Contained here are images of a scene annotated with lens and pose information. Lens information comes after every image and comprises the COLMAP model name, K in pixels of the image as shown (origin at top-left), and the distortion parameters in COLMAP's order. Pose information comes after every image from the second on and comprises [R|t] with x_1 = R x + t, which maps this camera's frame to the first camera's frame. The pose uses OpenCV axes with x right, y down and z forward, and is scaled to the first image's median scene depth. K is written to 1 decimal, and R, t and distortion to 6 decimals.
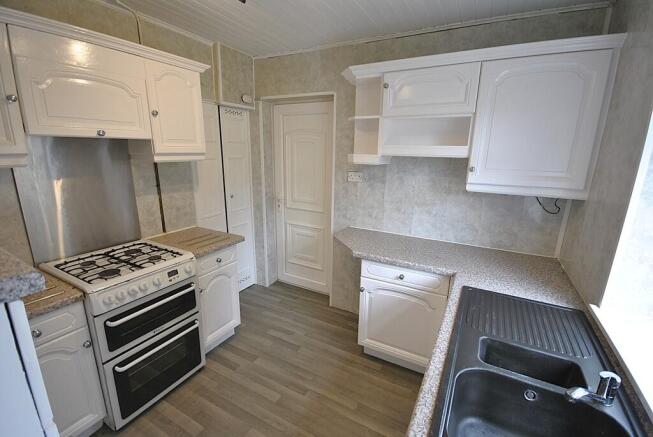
lens RADIAL K [[289.2, 0, 327.1], [0, 289.2, 220.4], [0, 0, 1]] dist [-0.002056, -0.001100]
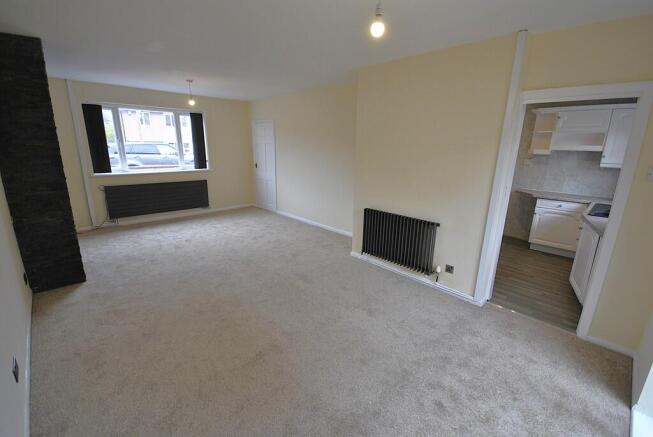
lens RADIAL K [[289.2, 0, 328.3], [0, 289.2, 220.5], [0, 0, 1]] dist [-0.002056, -0.001100]
pose [[0.955954, 0.072715, -0.284366, -0.718832], [-0.067545, 0.997324, 0.027958, 0.331199], [0.285638, -0.007519, 0.958308, -1.450540]]
